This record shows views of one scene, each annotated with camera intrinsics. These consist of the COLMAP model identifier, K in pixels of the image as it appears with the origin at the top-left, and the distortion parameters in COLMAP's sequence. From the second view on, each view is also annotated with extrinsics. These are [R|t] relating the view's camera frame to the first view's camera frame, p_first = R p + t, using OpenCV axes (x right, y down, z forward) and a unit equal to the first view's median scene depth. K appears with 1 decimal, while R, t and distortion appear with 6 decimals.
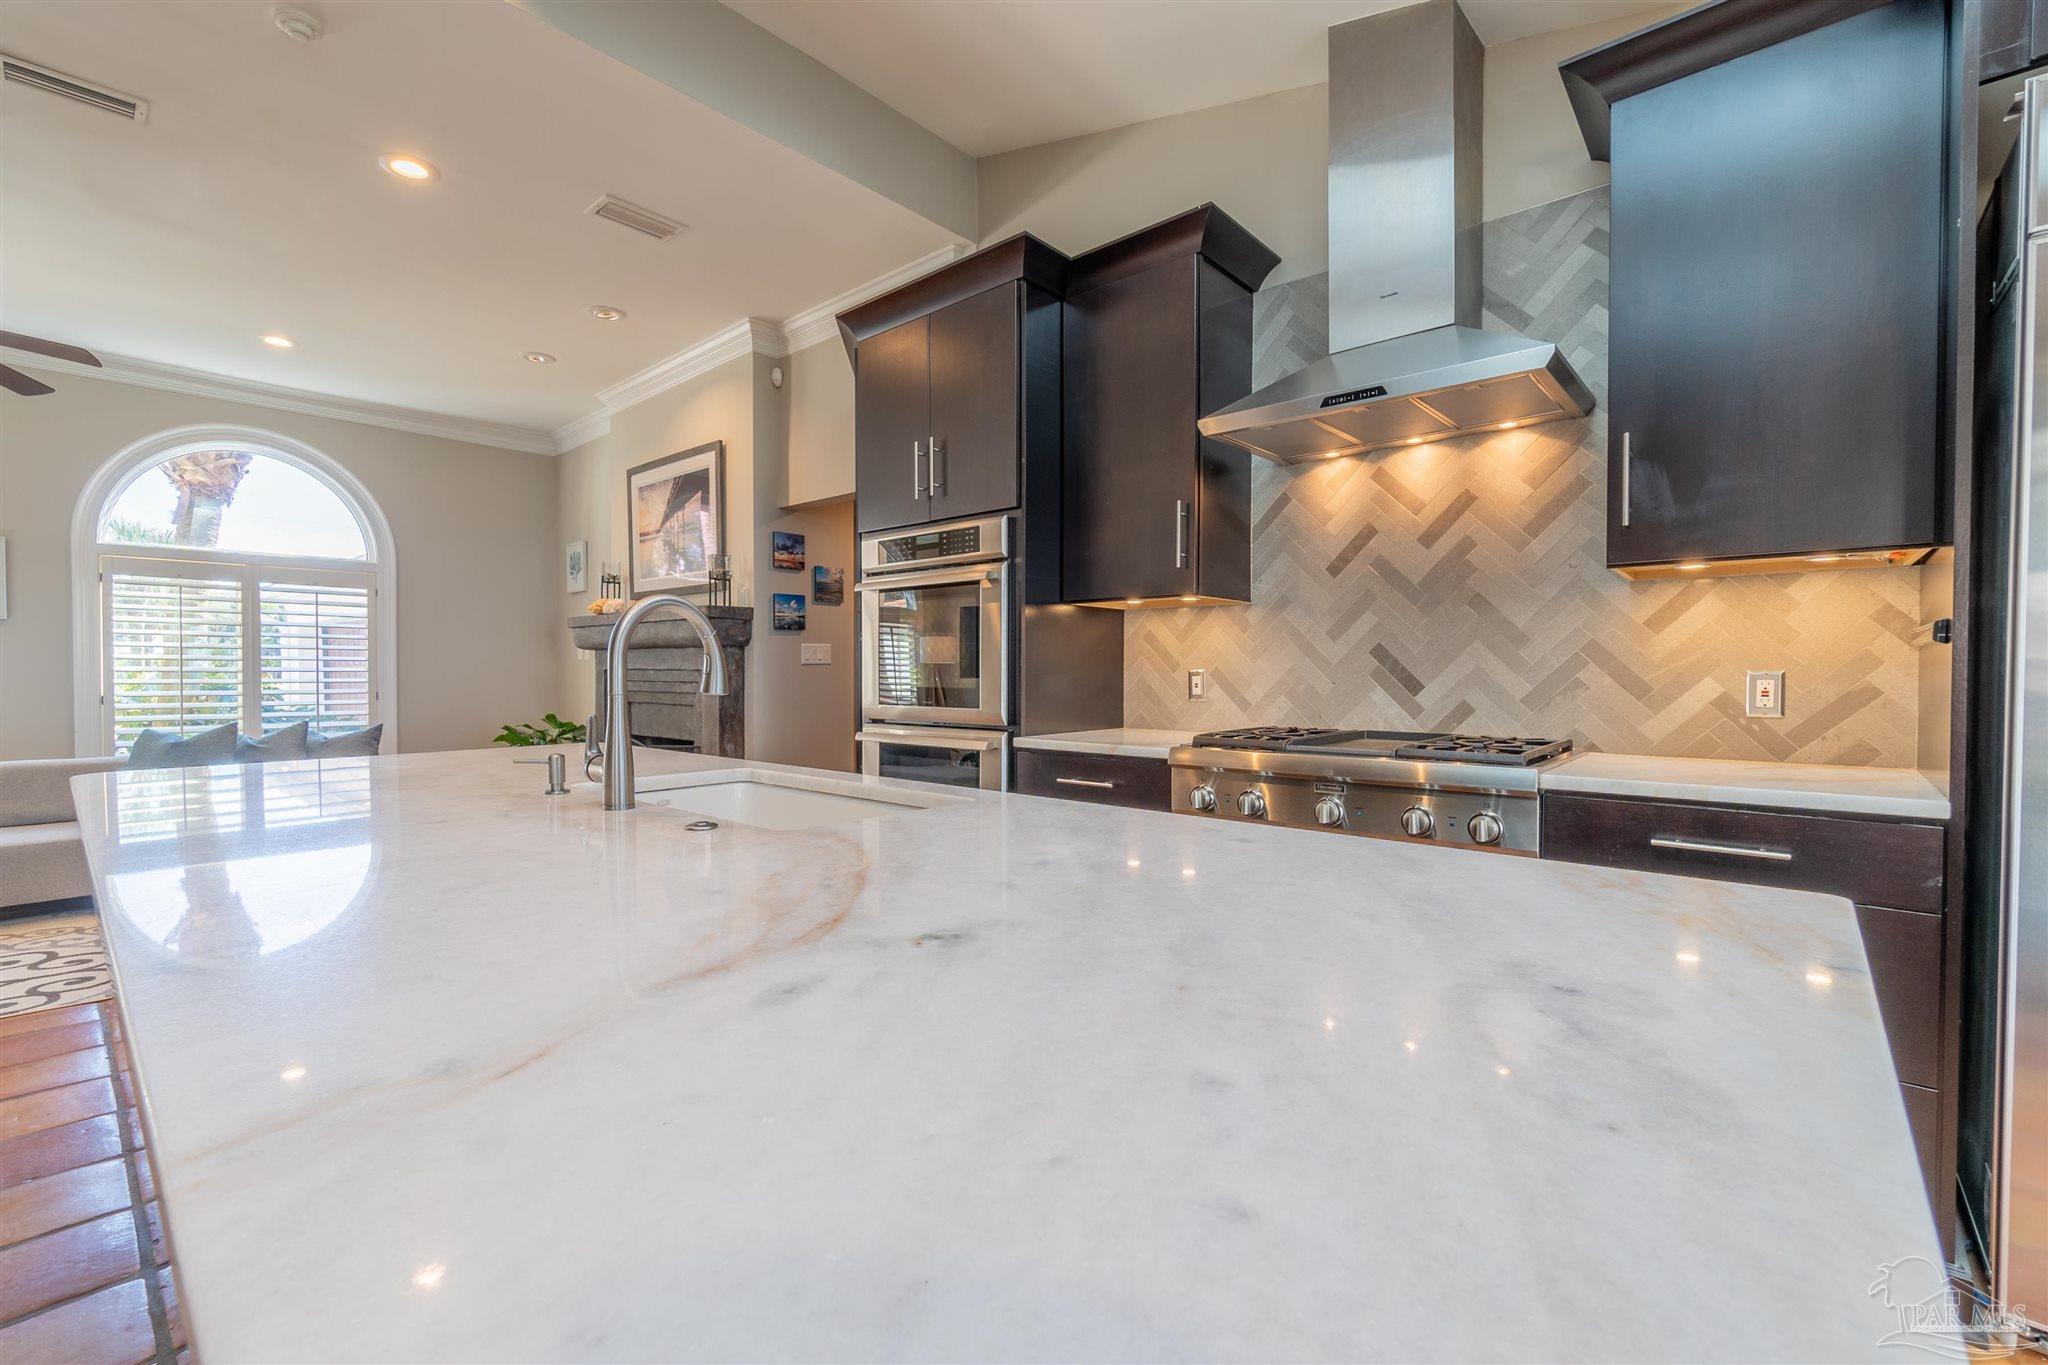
lens RADIAL K [[878.1, 0, 1006.2], [0, 878.1, 686.3], [0, 0, 1]] dist [-0.004000, 0.000421]
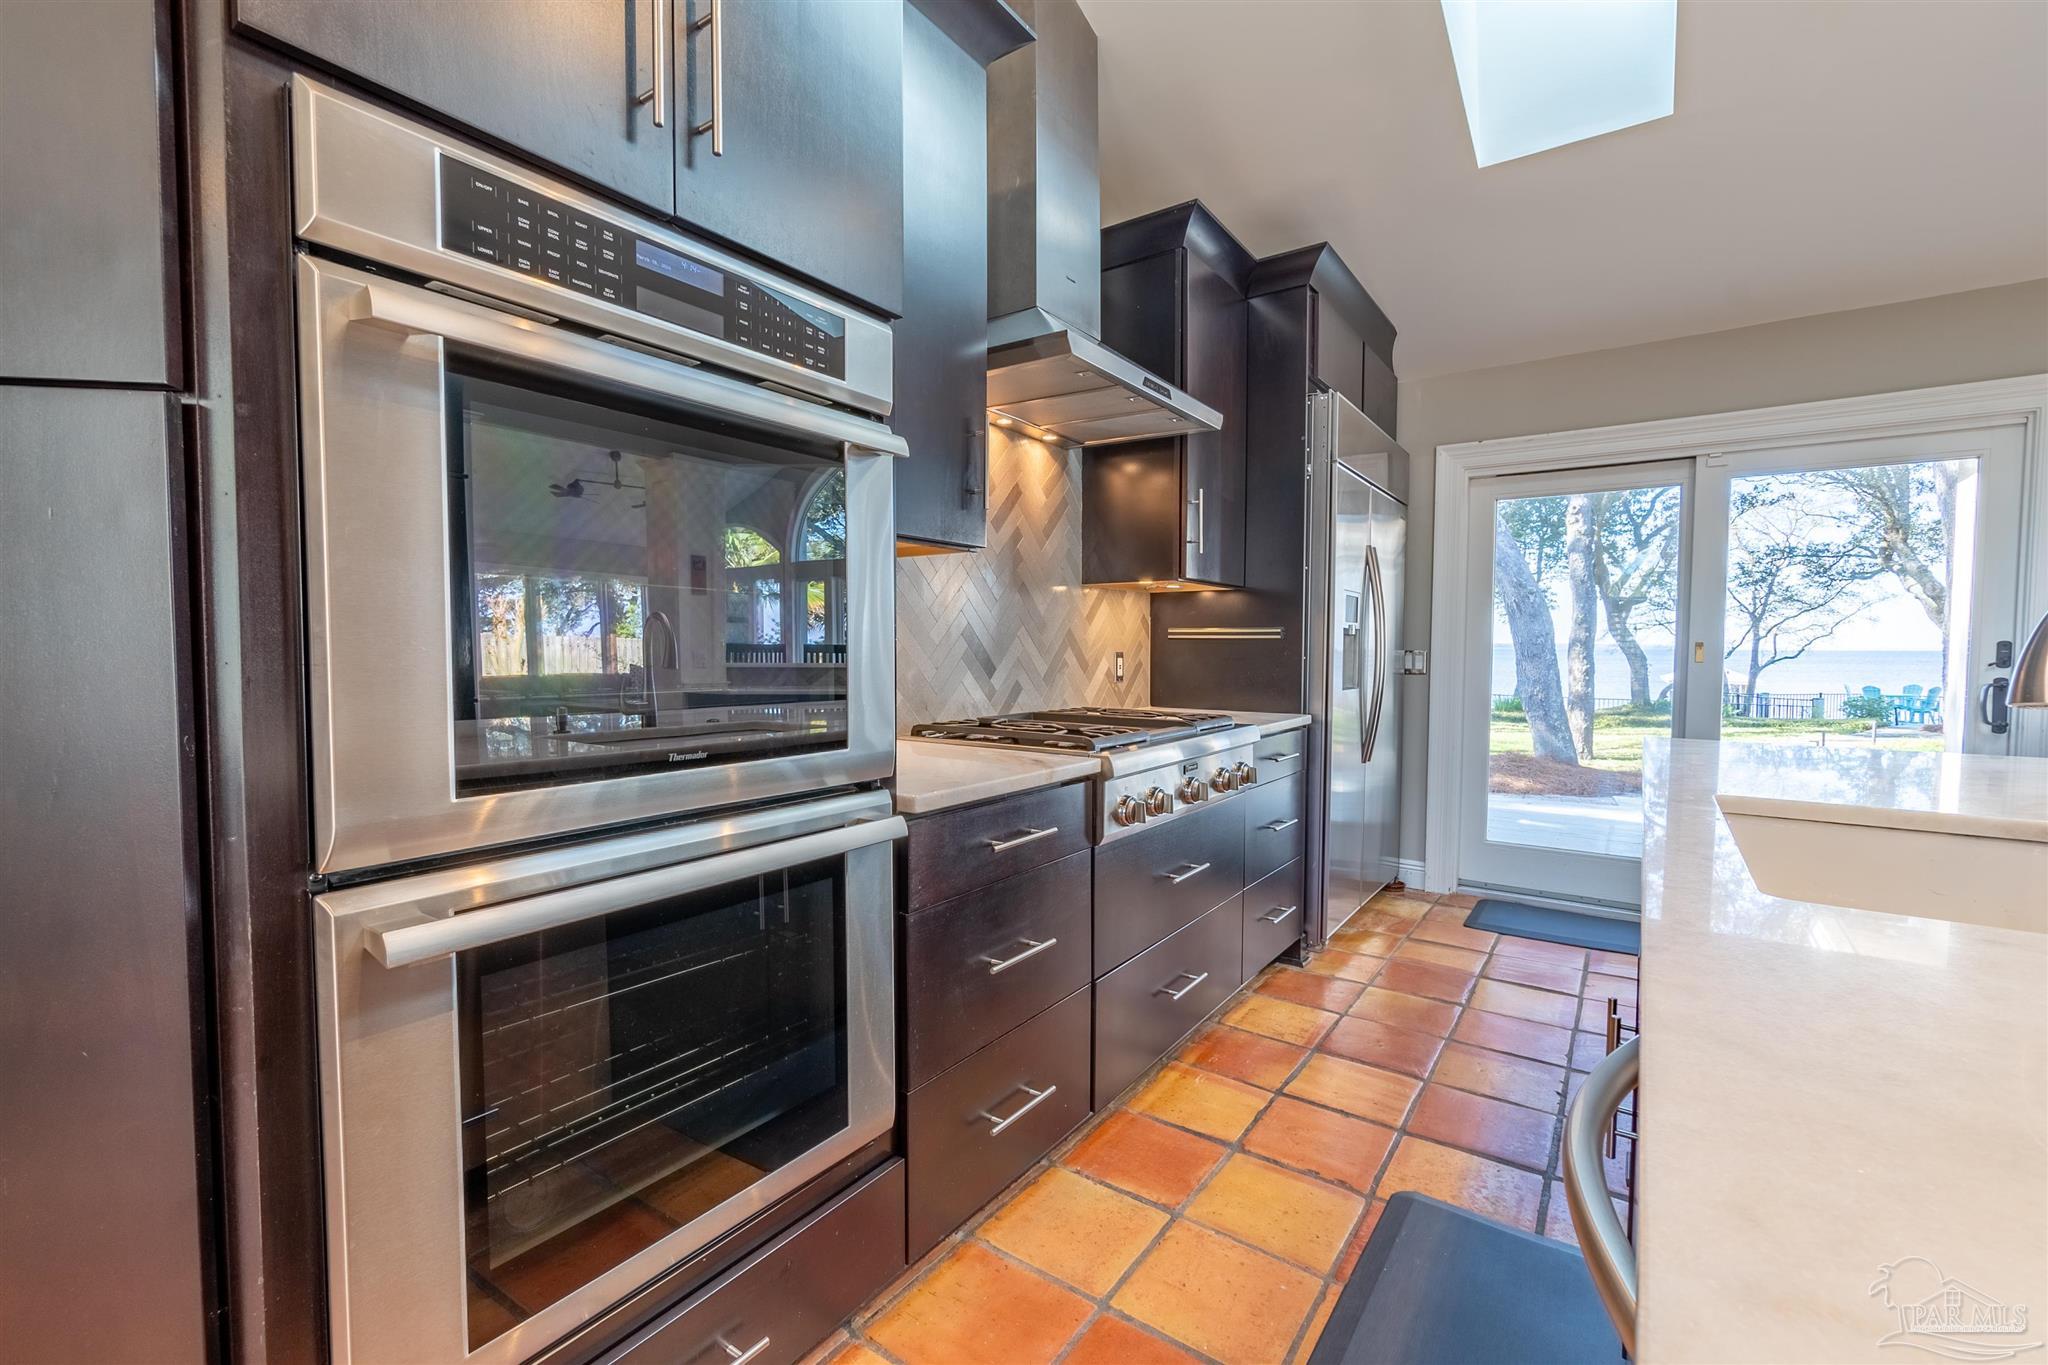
lens RADIAL K [[878.1, 0, 1006.2], [0, 878.1, 686.3], [0, 0, 1]] dist [-0.004000, 0.000421]
pose [[-0.108758, -0.048110, 0.992903, -0.468950], [0.013620, 0.998662, 0.049881, -0.026598], [-0.993975, 0.018948, -0.107957, 0.977386]]
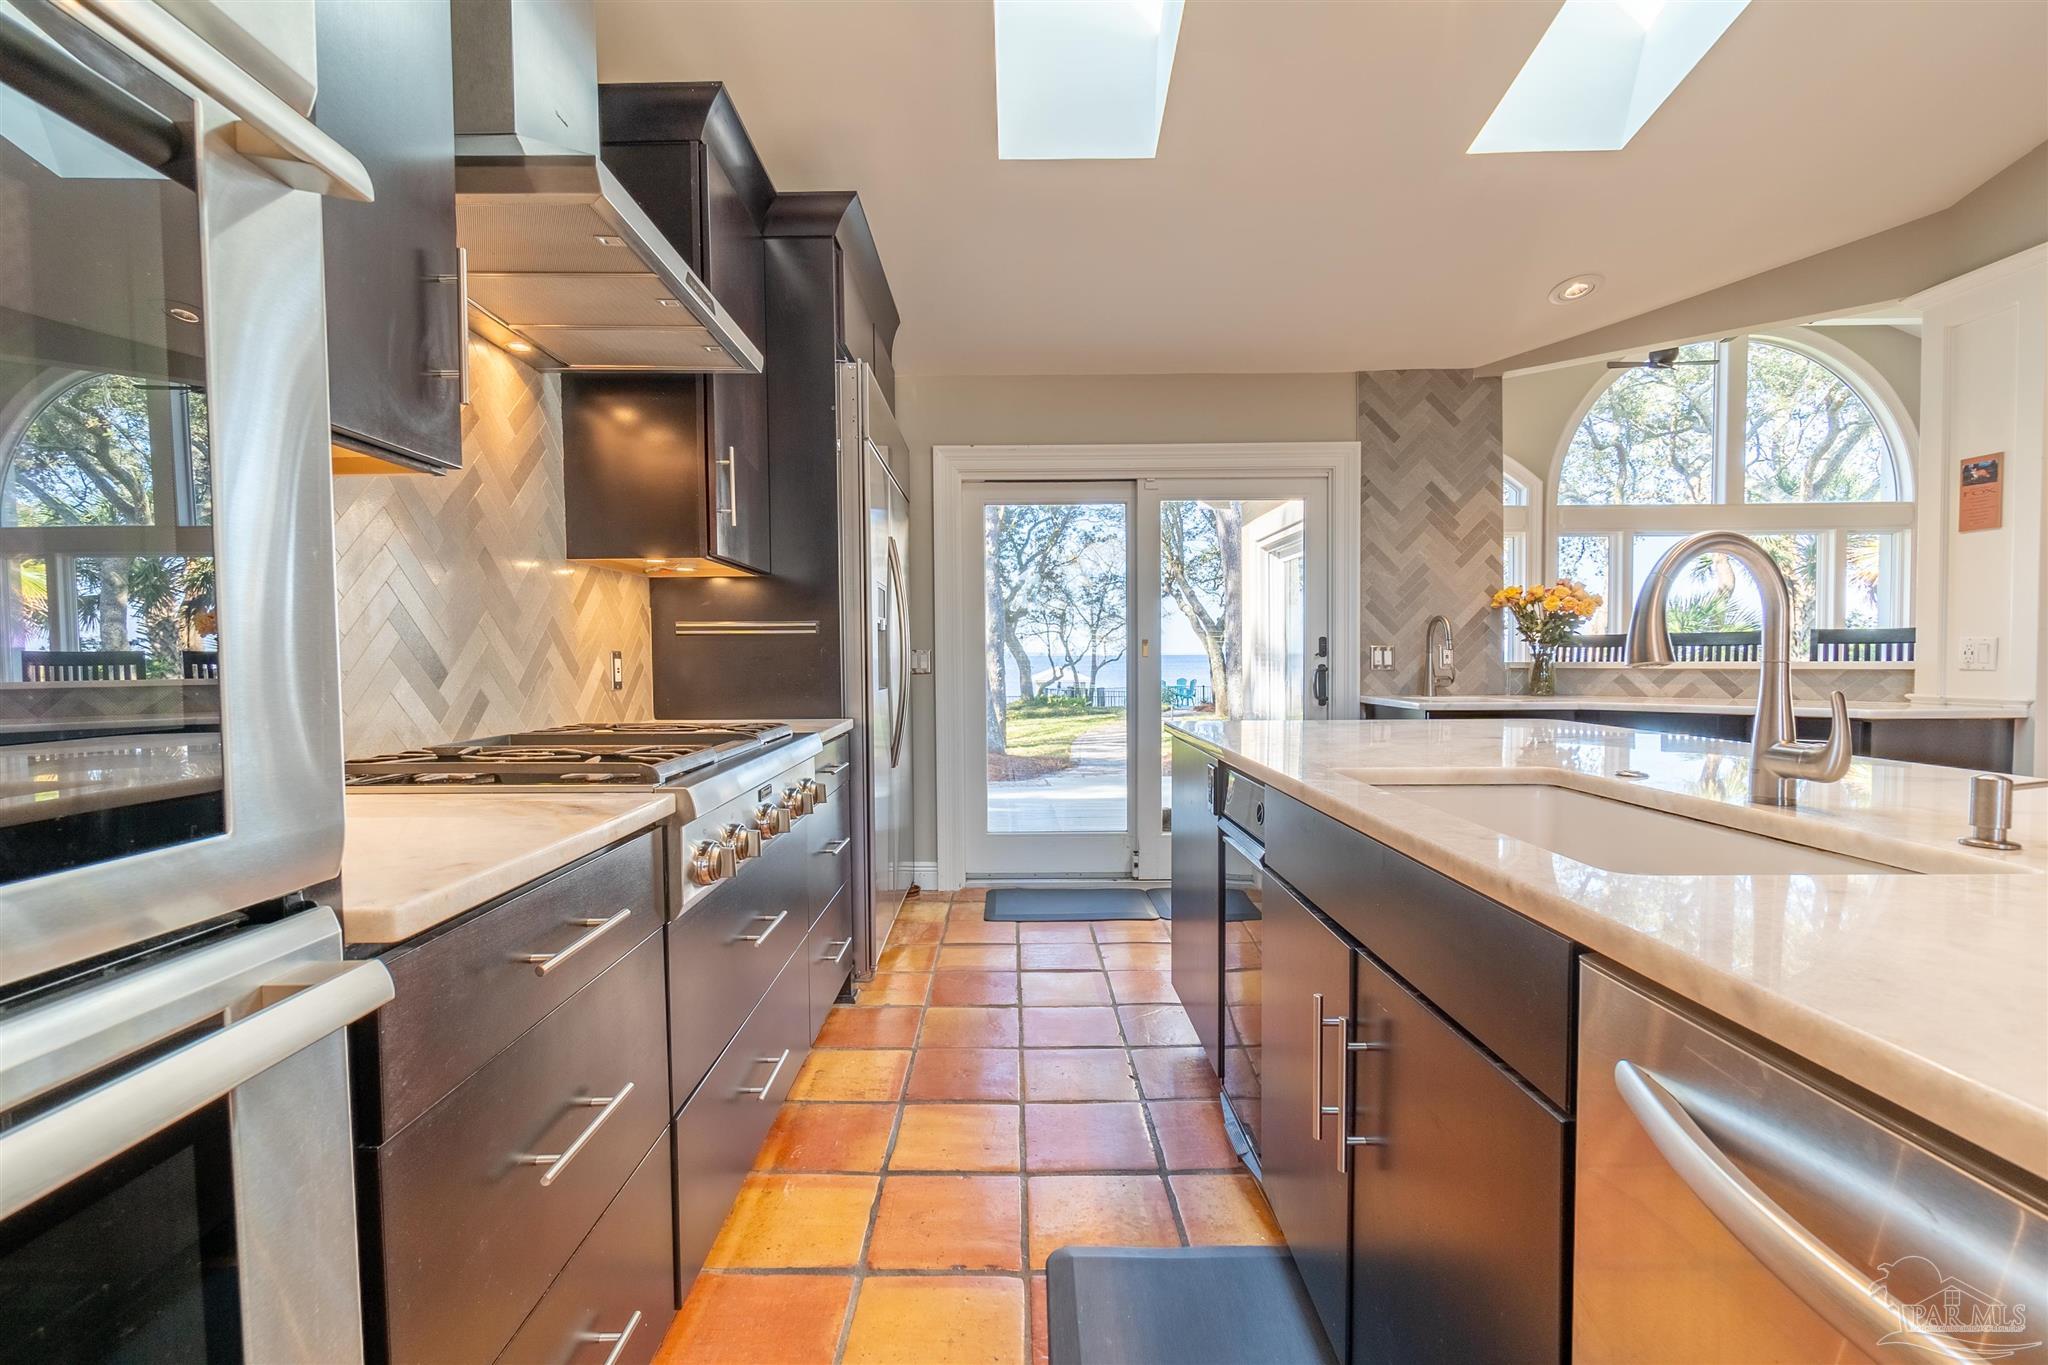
lens RADIAL K [[884.9, 0, 1008.6], [0, 884.9, 687.0], [0, 0, 1]] dist [-0.002350, 0.000000]
pose [[-0.669617, -0.023437, 0.742337, -0.280908], [0.019467, 0.998605, 0.049087, -0.012432], [-0.742452, 0.047321, -0.668226, 1.009932]]
